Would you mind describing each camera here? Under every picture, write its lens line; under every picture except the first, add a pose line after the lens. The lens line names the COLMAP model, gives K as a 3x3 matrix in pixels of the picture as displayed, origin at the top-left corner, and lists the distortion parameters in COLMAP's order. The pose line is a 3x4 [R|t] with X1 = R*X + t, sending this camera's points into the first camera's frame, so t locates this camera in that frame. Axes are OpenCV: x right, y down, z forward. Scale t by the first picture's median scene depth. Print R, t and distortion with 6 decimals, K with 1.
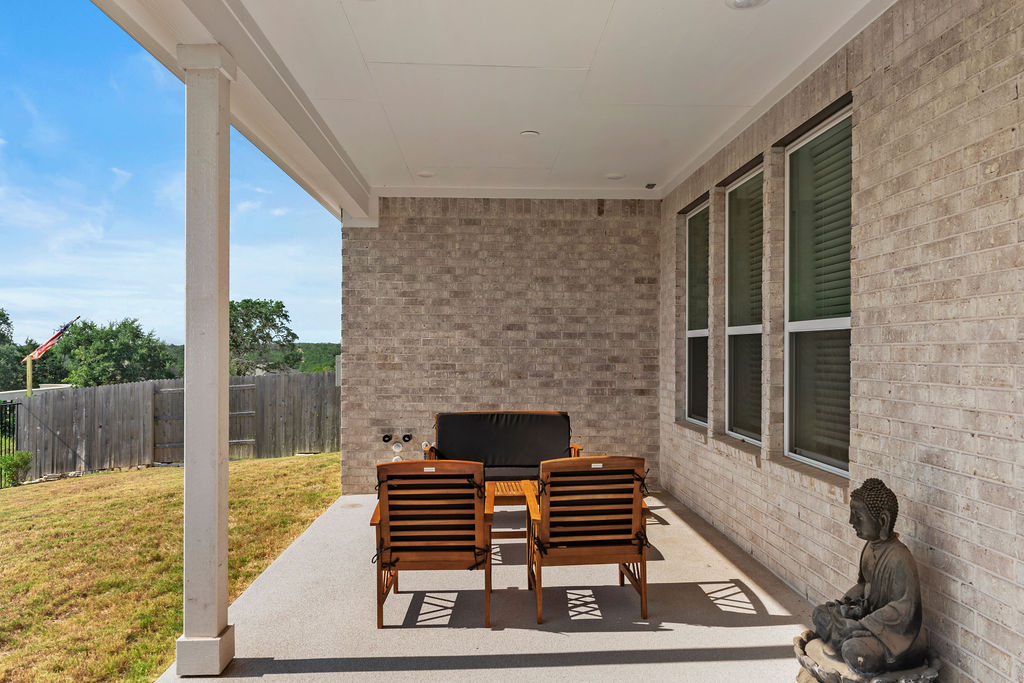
lens RADIAL K [[708.1, 0, 511.5], [0, 708.1, 349.4], [0, 0, 1]] dist [0.000488, -0.001073]
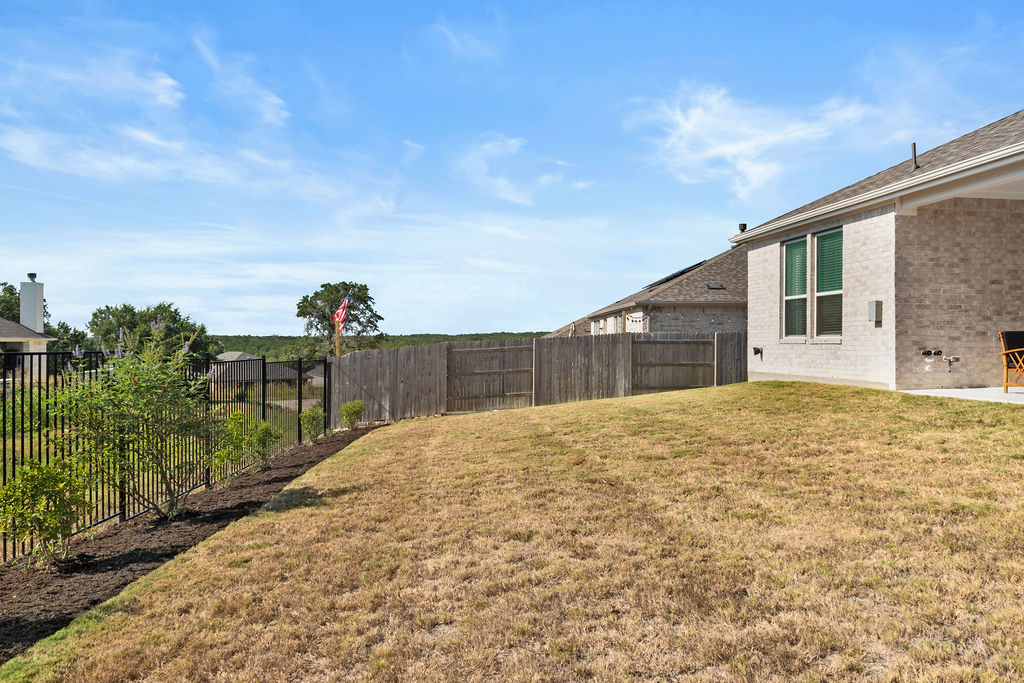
lens RADIAL K [[708.1, 0, 511.5], [0, 708.1, 349.4], [0, 0, 1]] dist [0.000488, -0.001073]
pose [[0.993551, -0.000240, 0.113385, -1.224423], [-0.000835, 0.999955, 0.009436, 0.102131], [-0.113382, -0.009470, 0.993506, -0.419331]]
